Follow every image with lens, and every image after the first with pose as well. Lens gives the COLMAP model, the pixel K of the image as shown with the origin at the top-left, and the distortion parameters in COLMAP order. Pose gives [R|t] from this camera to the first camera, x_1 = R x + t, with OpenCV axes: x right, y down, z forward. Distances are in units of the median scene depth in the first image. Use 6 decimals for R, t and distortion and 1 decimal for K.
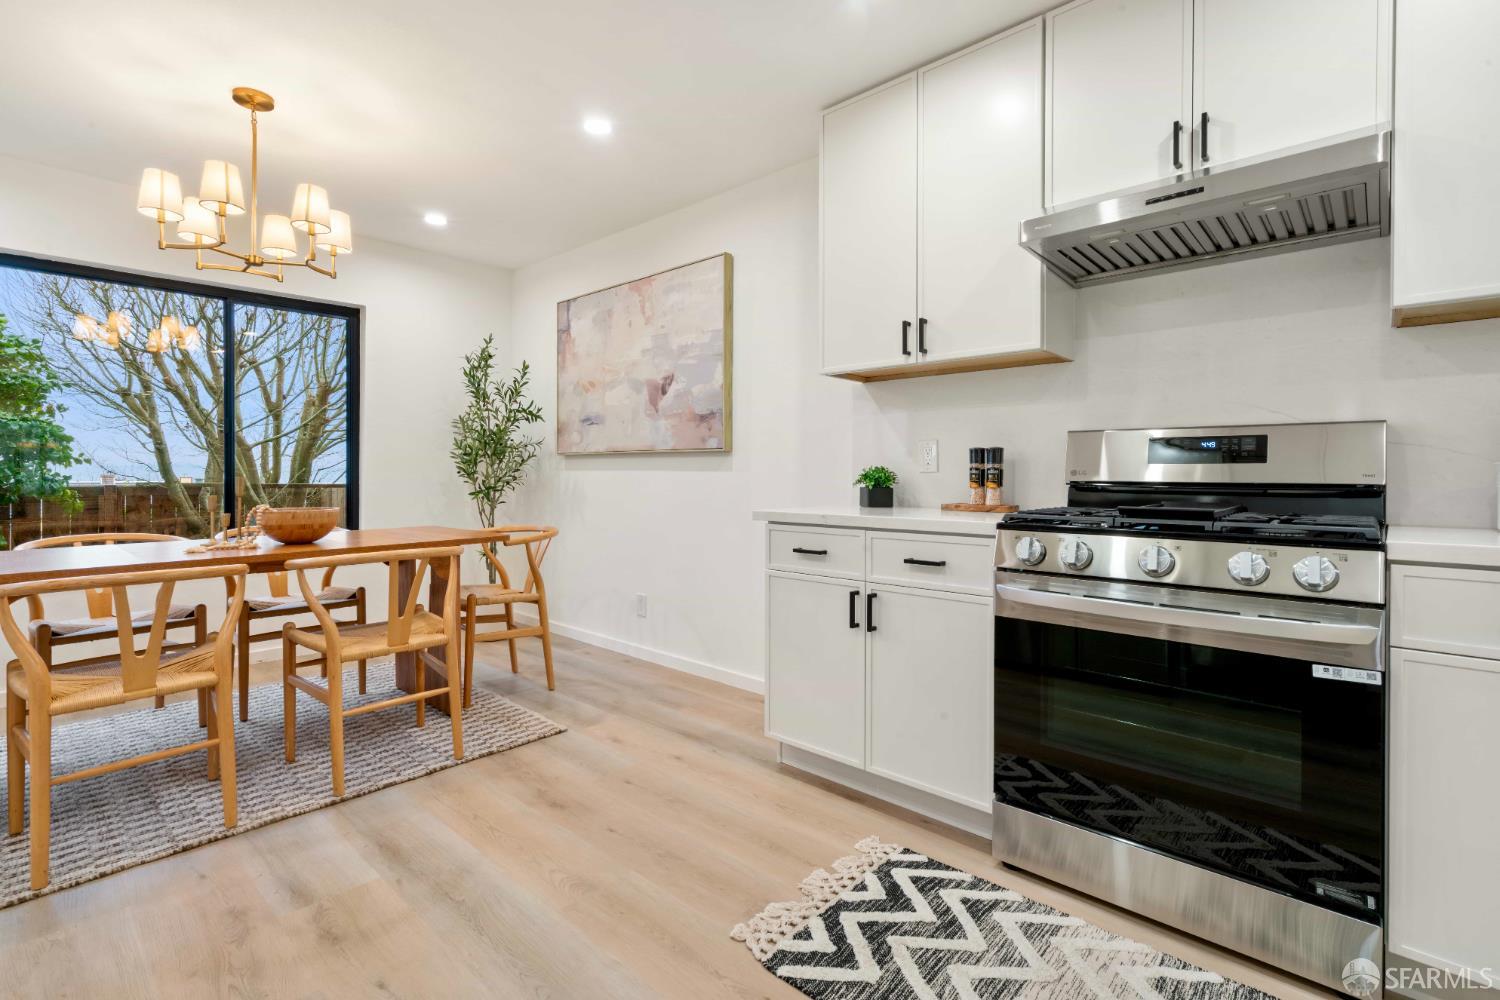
lens RADIAL K [[686.4, 0, 746.5], [0, 686.4, 482.8], [0, 0, 1]] dist [-0.000218, -0.000152]
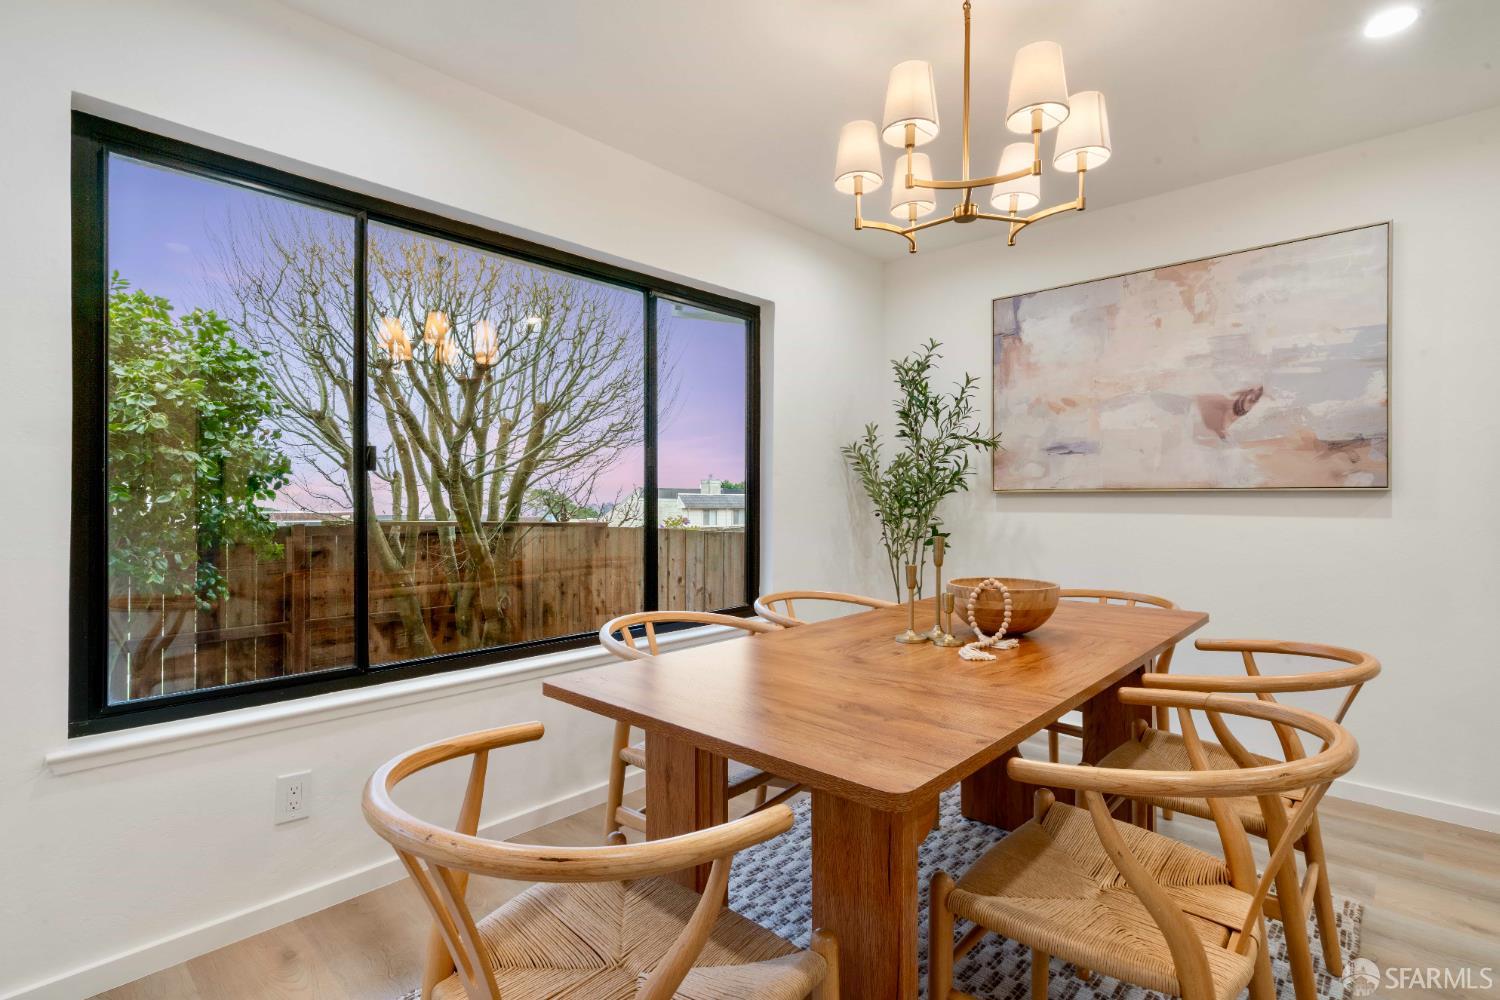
lens RADIAL K [[708.8, 0, 744.7], [0, 708.8, 500.9], [0, 0, 1]] dist [-0.002150, 0.000681]
pose [[0.999958, 0.000085, -0.009142, -0.698927], [-0.000220, 0.999892, -0.014694, -0.023860], [0.009139, 0.014695, 0.999850, 0.234502]]
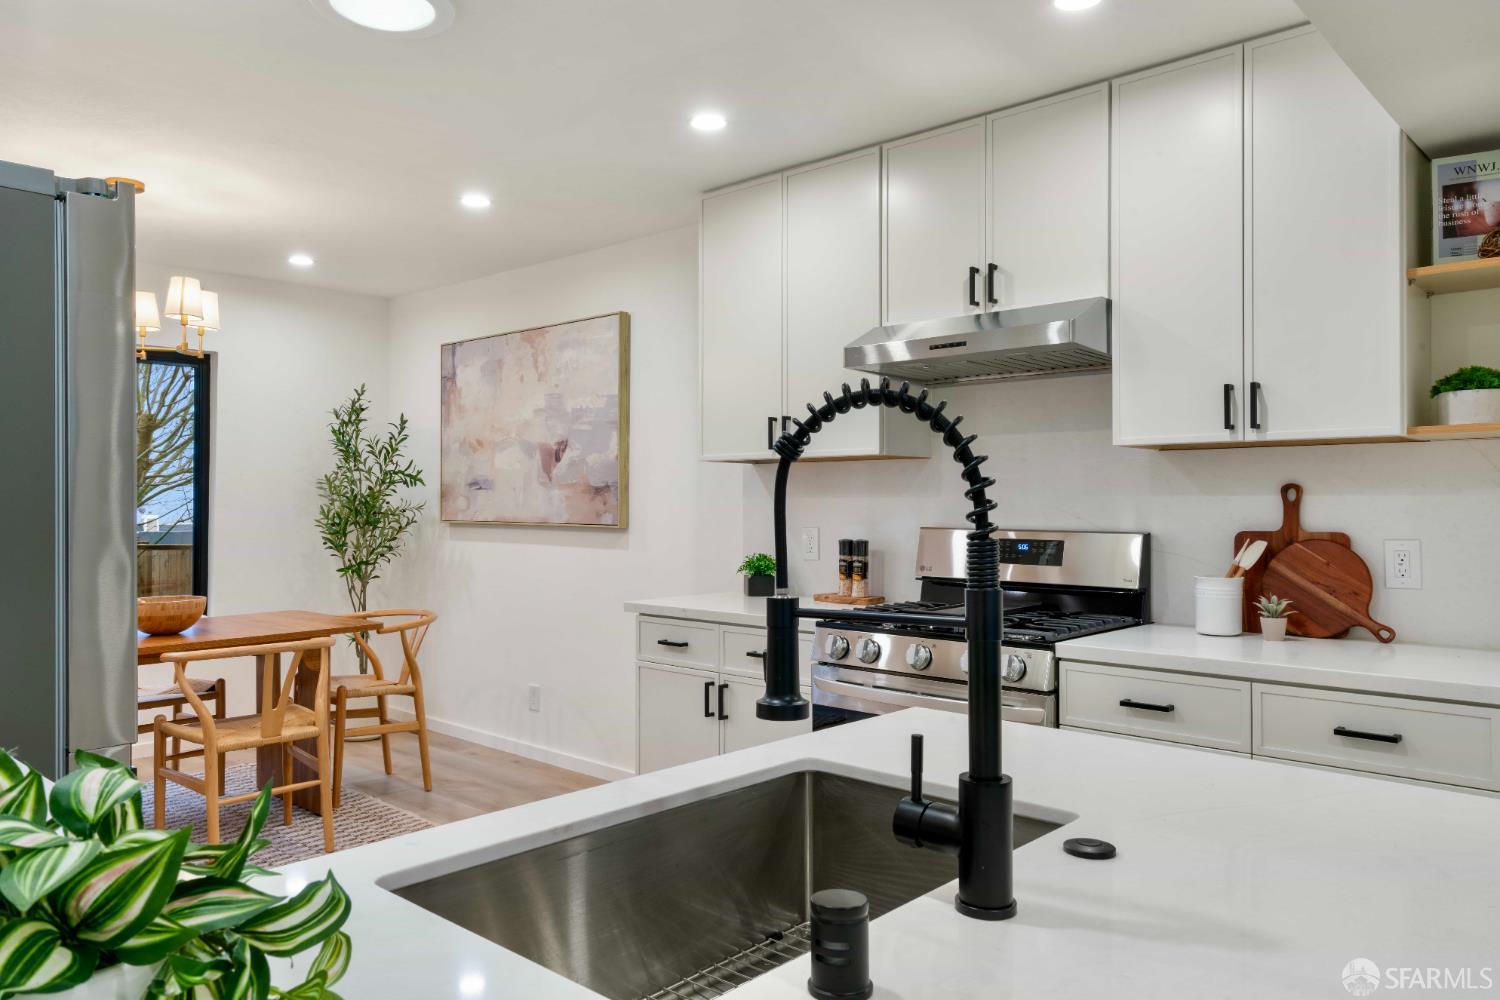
lens RADIAL K [[1048.6, 0, 750.0], [0, 1048.6, 500.0], [0, 0, 1]] dist [0.019164, 0.001631]
pose [[1.000000, -0.000810, -0.000046, 0.138421], [0.000809, 0.999883, -0.015286, -0.061108], [0.000059, 0.015286, 0.999883, -0.388747]]
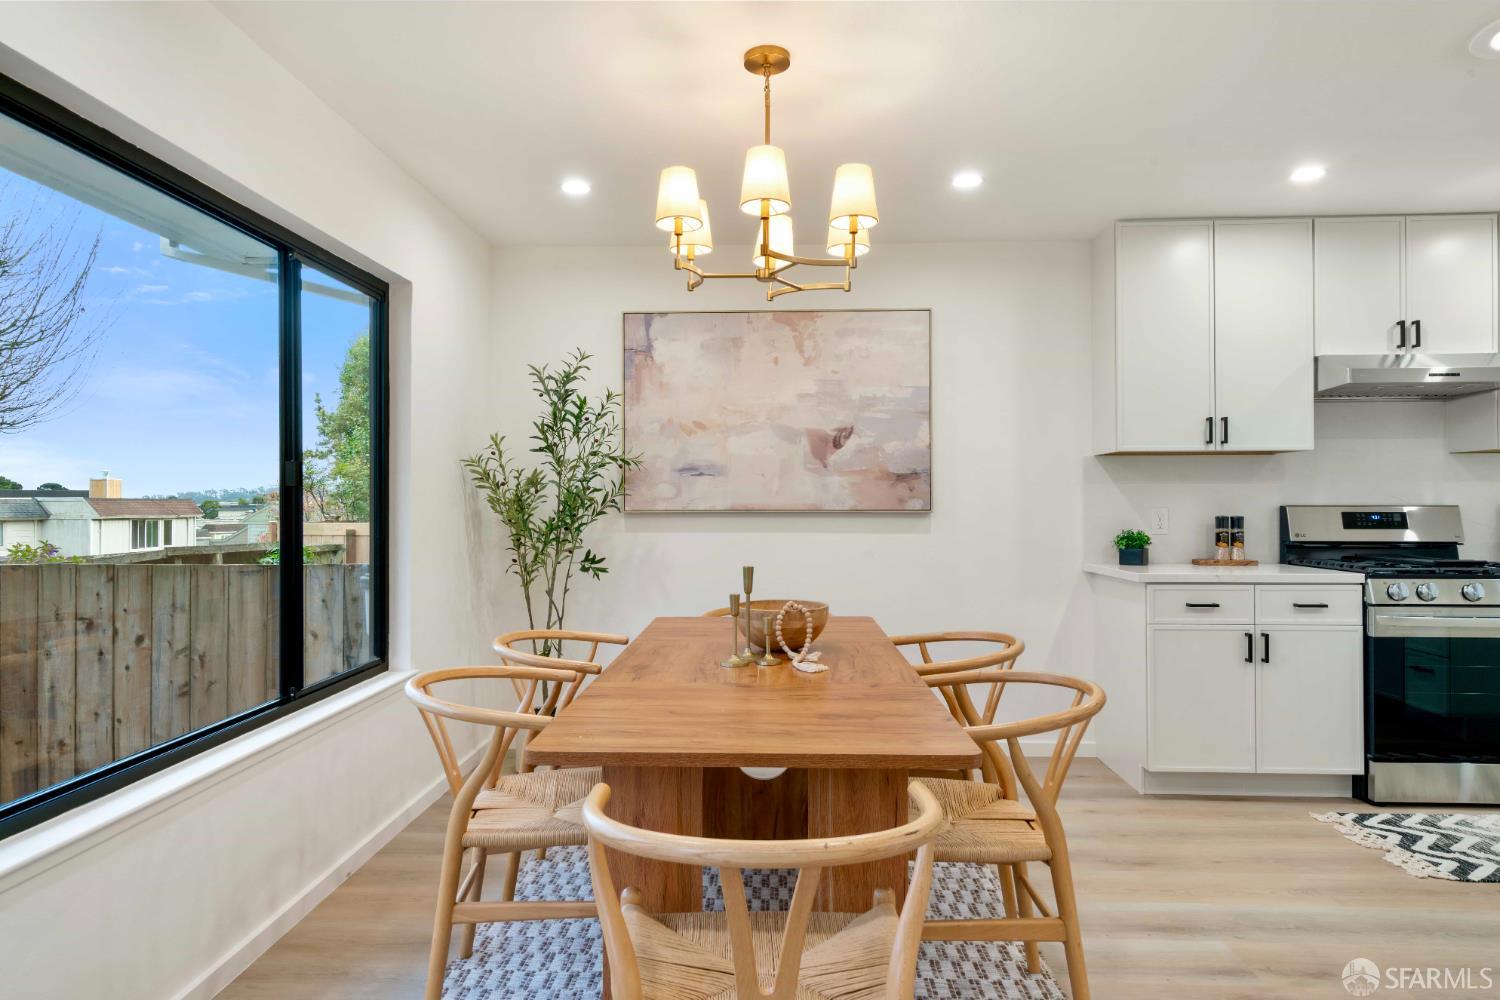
lens RADIAL K [[893.2, 0, 727.8], [0, 893.2, 497.5], [0, 0, 1]] dist [0.006239, 0.002125]
pose [[0.765457, 0.001282, 0.643486, -1.040400], [0.012674, 0.999774, -0.017069, -0.049107], [-0.643362, 0.021222, 0.765268, 0.217870]]
